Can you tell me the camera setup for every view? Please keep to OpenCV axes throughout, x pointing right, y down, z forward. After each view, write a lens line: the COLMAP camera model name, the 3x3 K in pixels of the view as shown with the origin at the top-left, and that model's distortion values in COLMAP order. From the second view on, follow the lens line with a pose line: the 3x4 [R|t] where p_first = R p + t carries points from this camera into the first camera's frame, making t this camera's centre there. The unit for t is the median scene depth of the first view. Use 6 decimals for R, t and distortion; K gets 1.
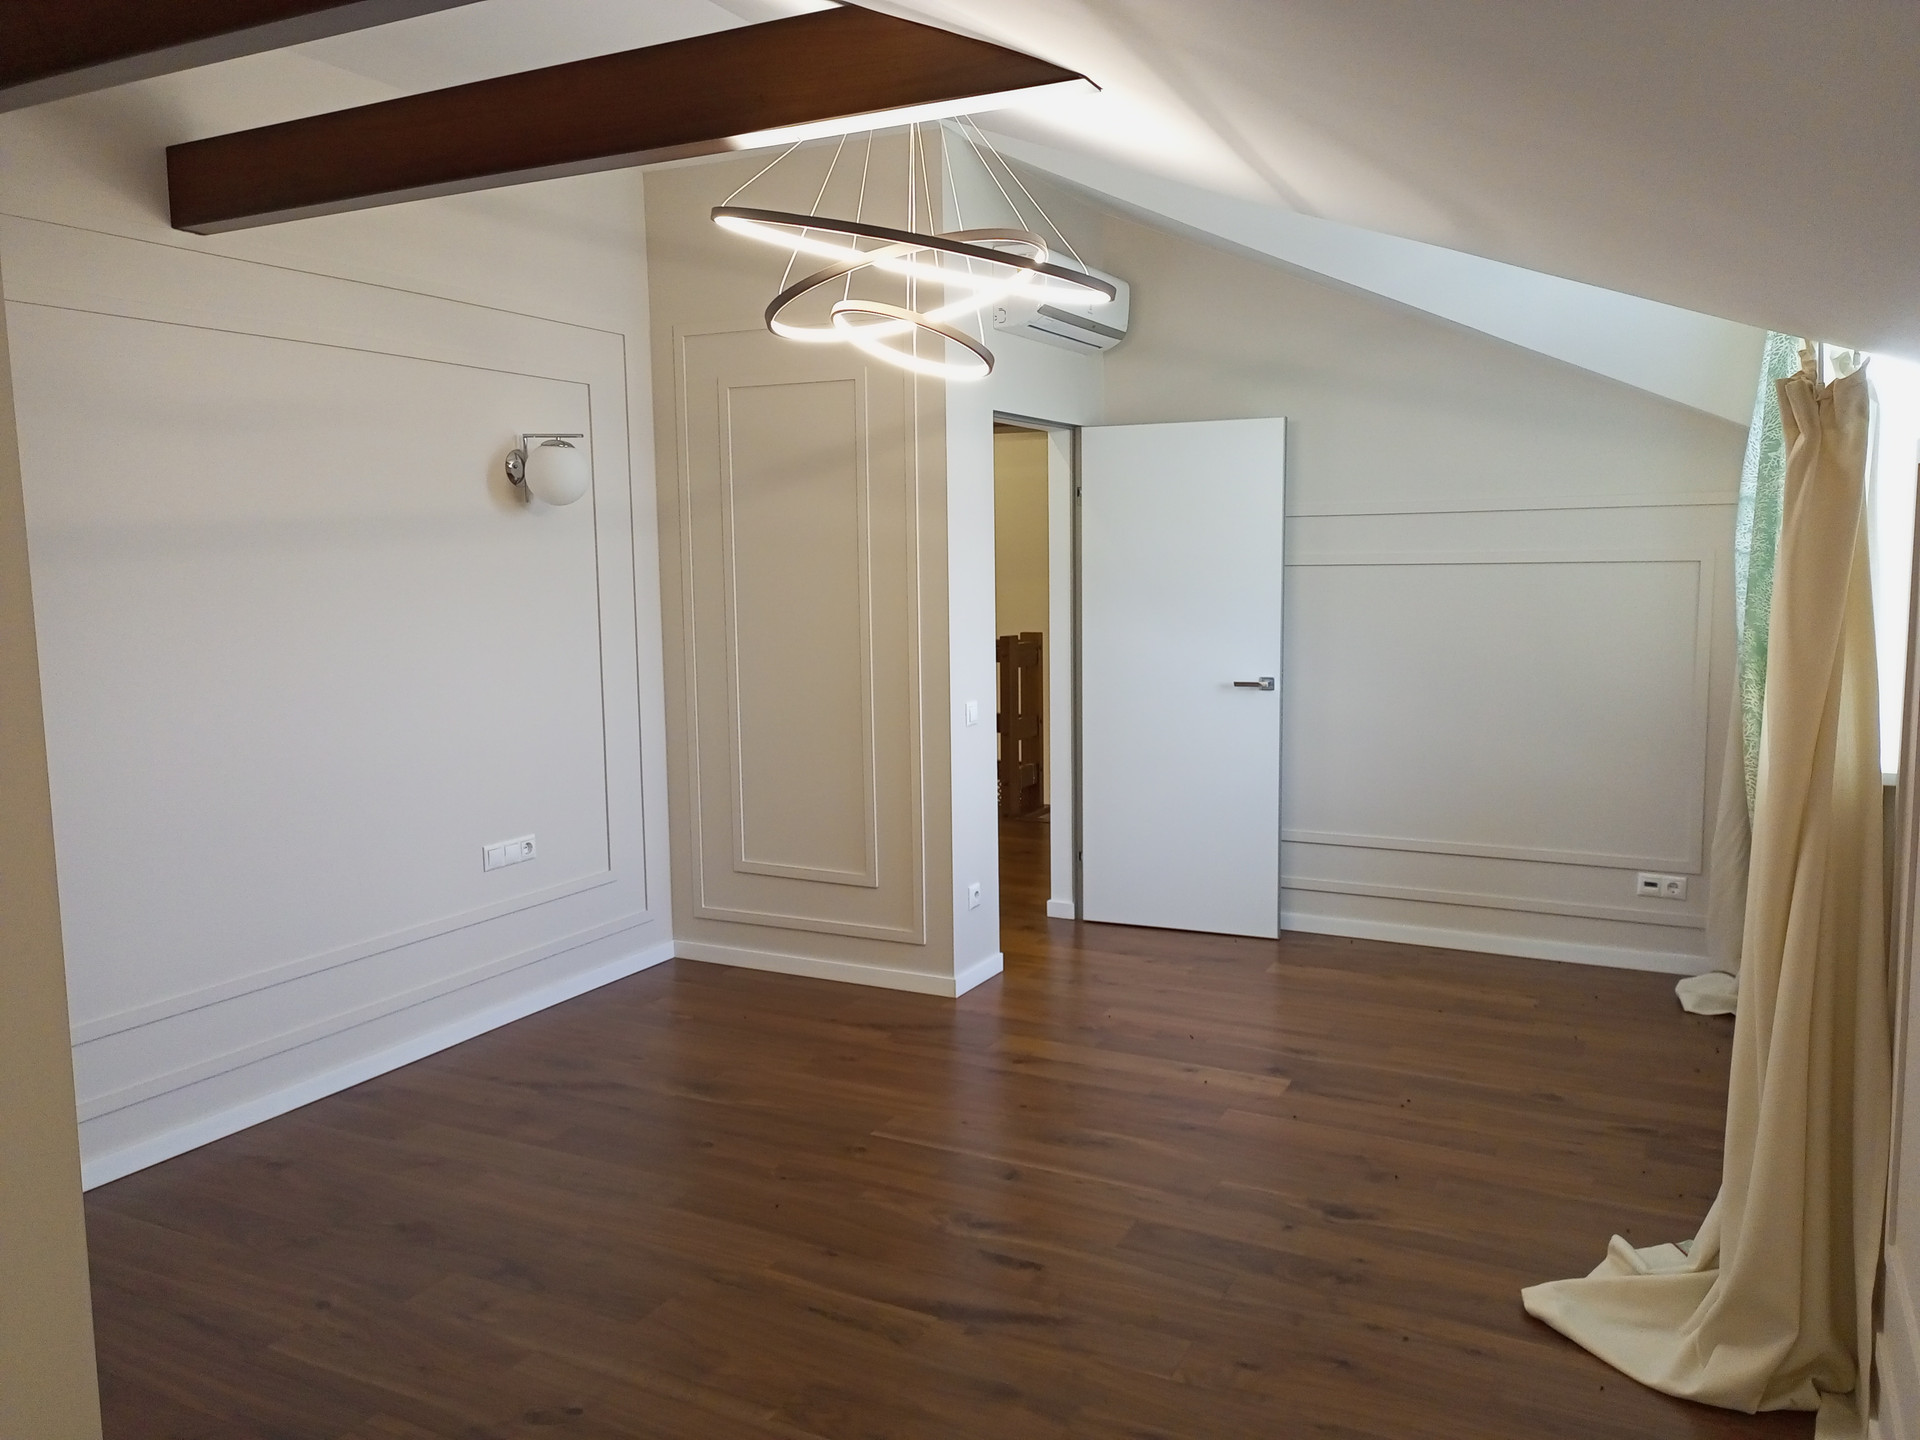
lens RADIAL K [[1429.0, 0, 970.8], [0, 1429.0, 721.9], [0, 0, 1]] dist [0.059839, -0.057621]
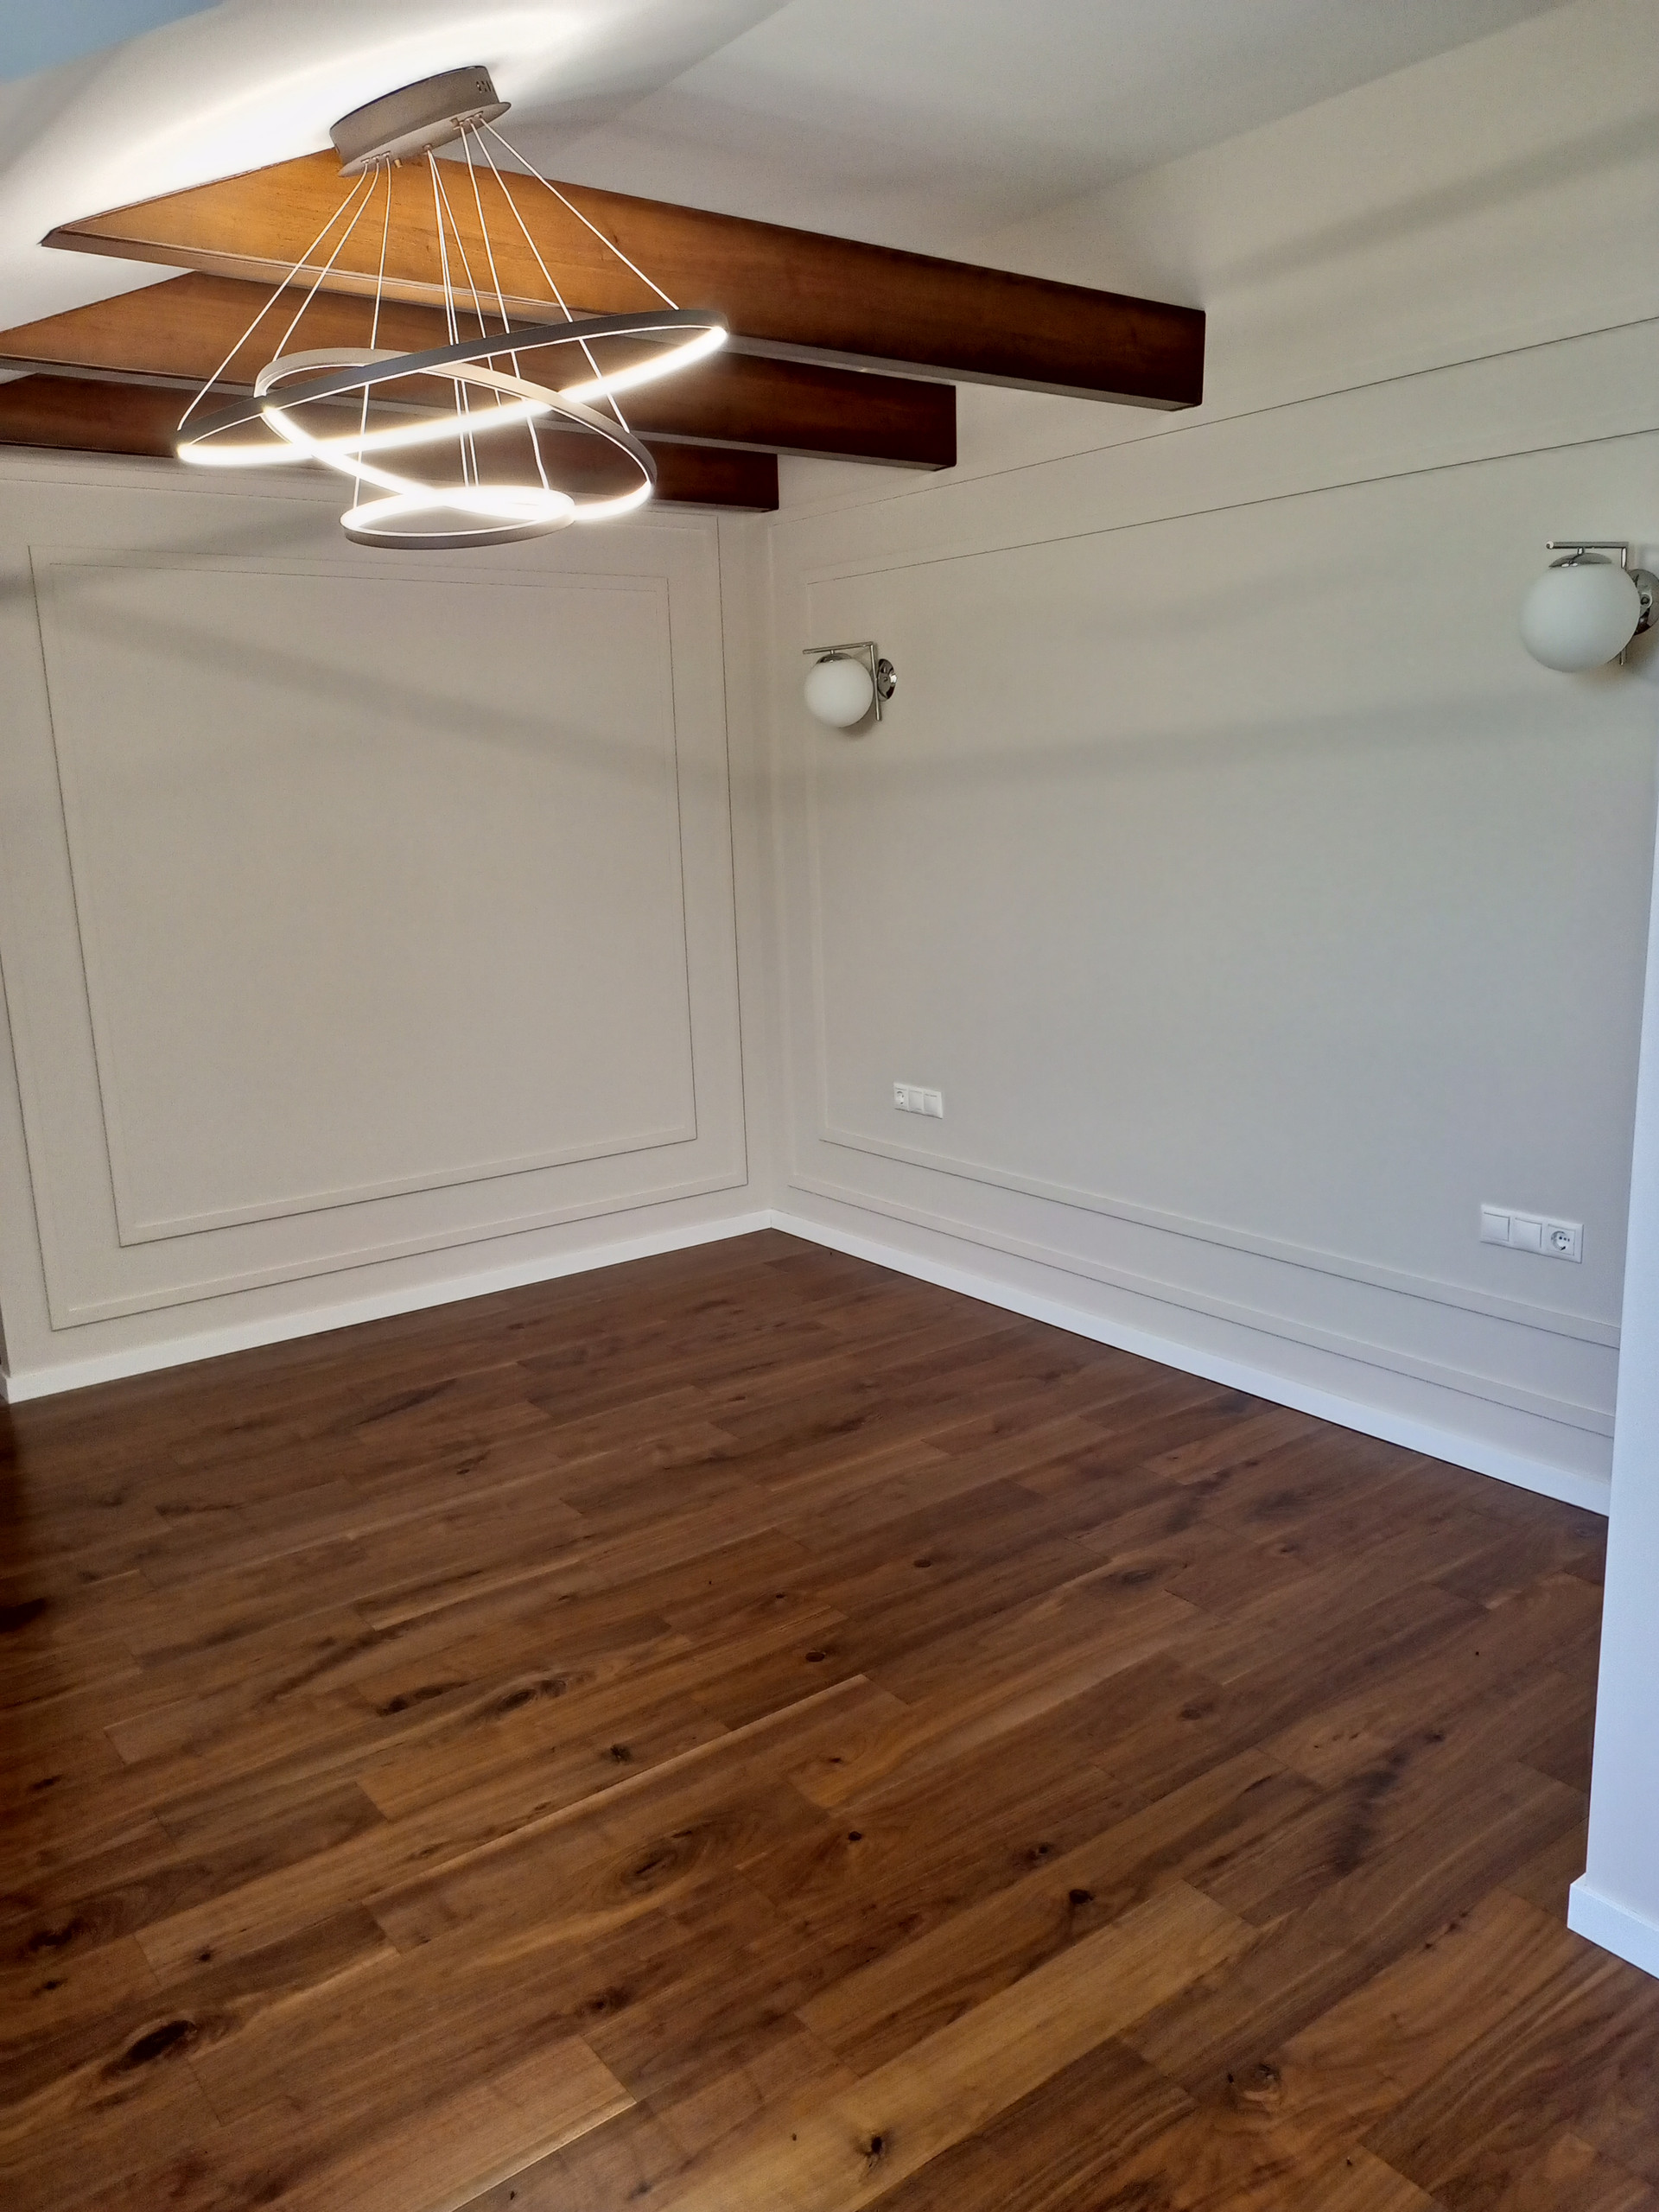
lens RADIAL K [[1646.3, 0, 838.6], [0, 1646.3, 1106.3], [0, 0, 1]] dist [0.059839, -0.057621]
pose [[-0.430779, 0.204385, -0.879009, 0.424049], [-0.065901, 0.964292, 0.256511, -0.125011], [0.900048, 0.168427, -0.401927, 0.956026]]
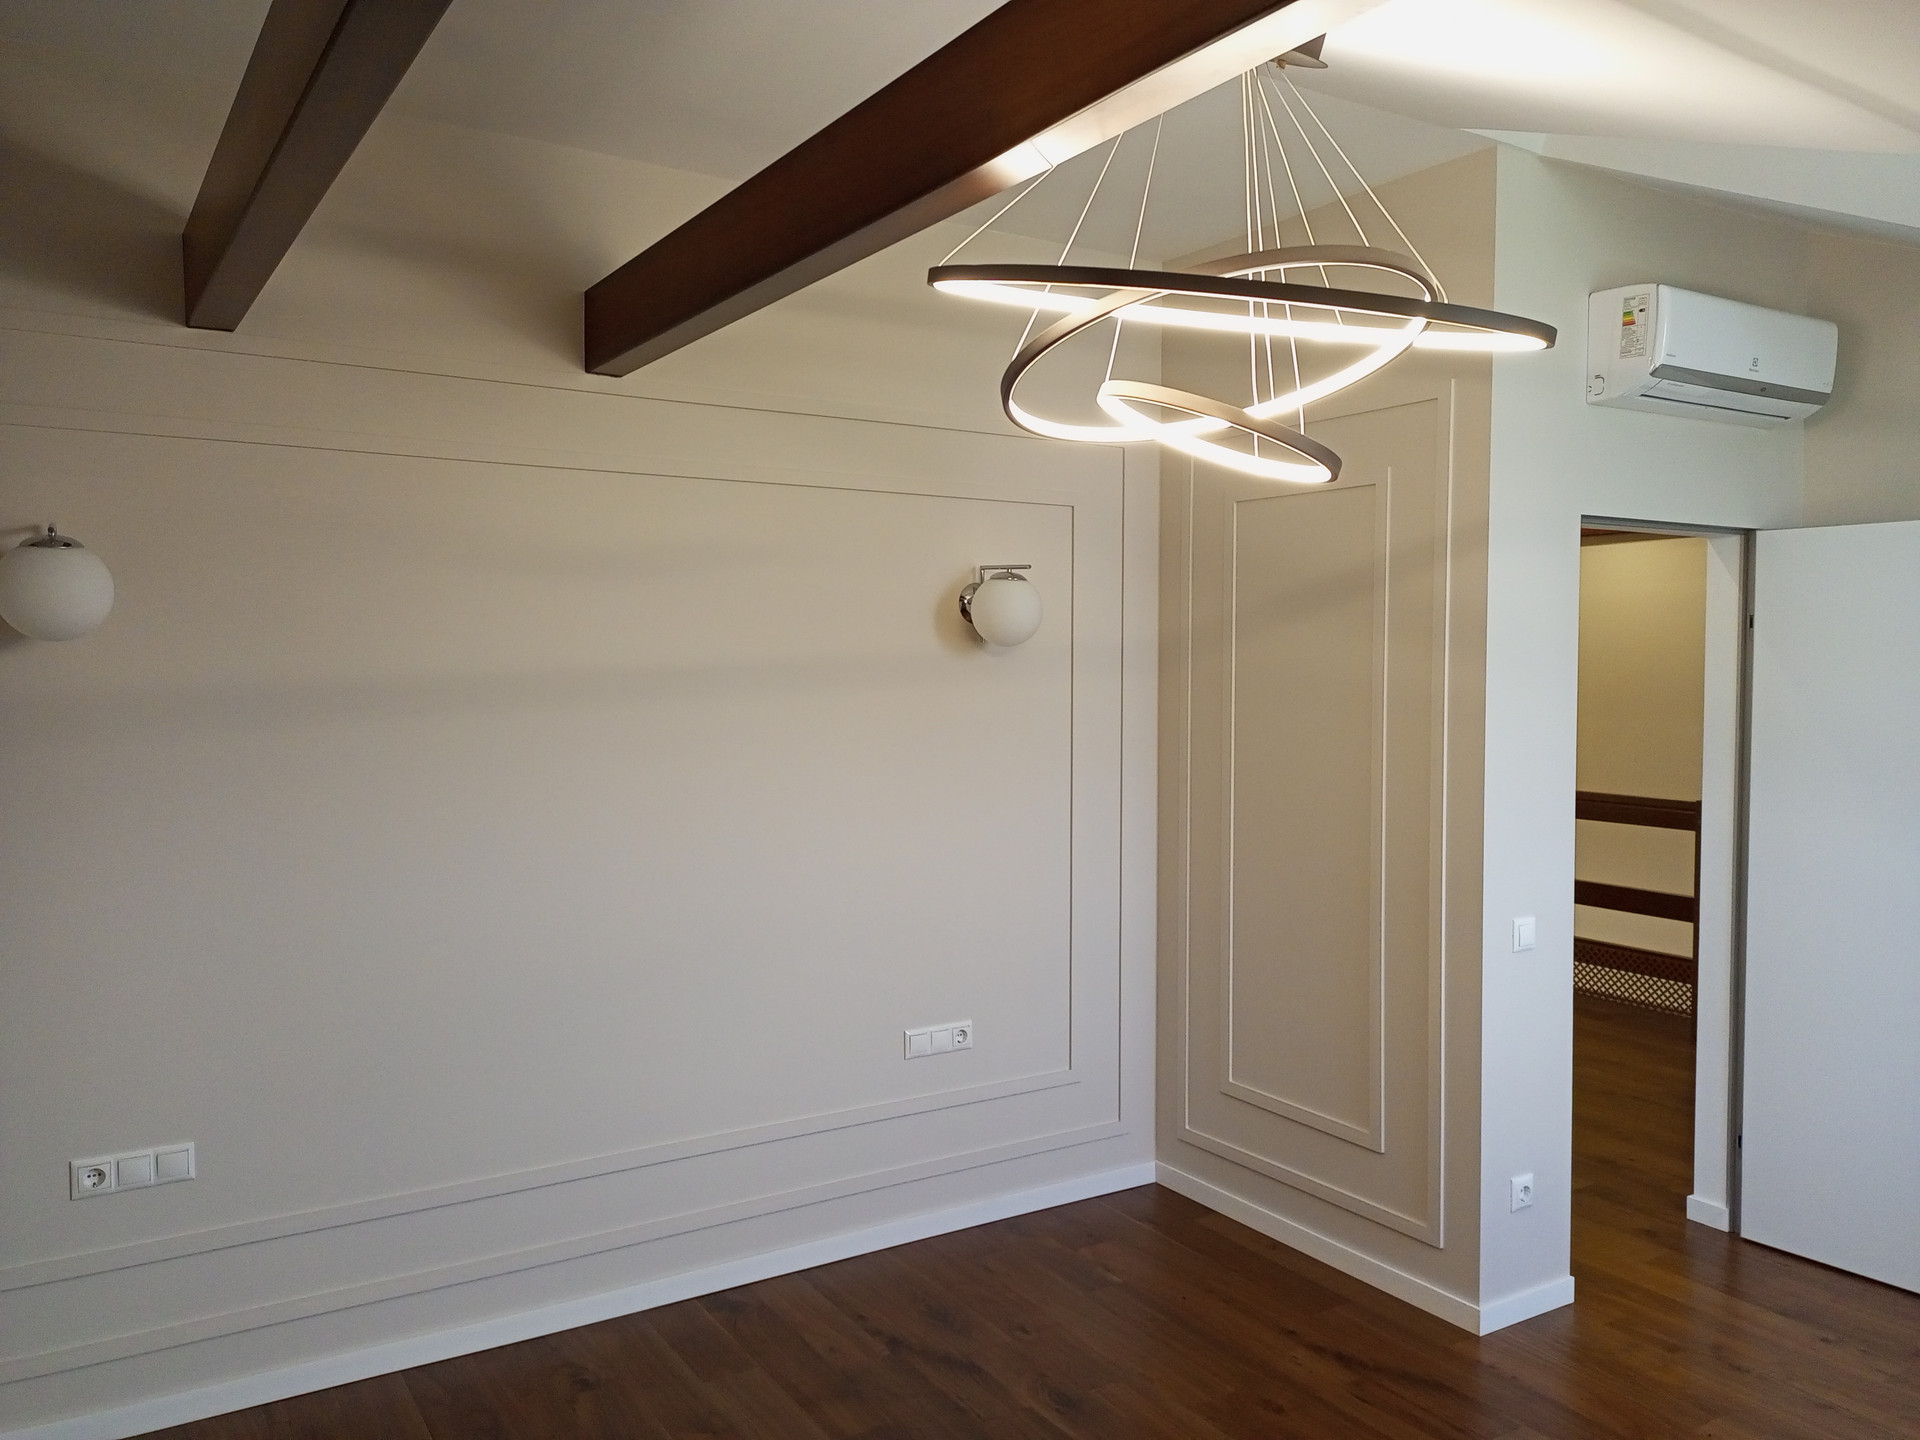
lens RADIAL K [[1429.0, 0, 958.9], [0, 1429.0, 724.1], [0, 0, 1]] dist [0.059839, -0.057621]
pose [[0.862226, 0.034113, -0.505373, 0.117643], [-0.071089, 0.996004, -0.054056, -0.051274], [0.501510, 0.082535, 0.861206, 0.227808]]
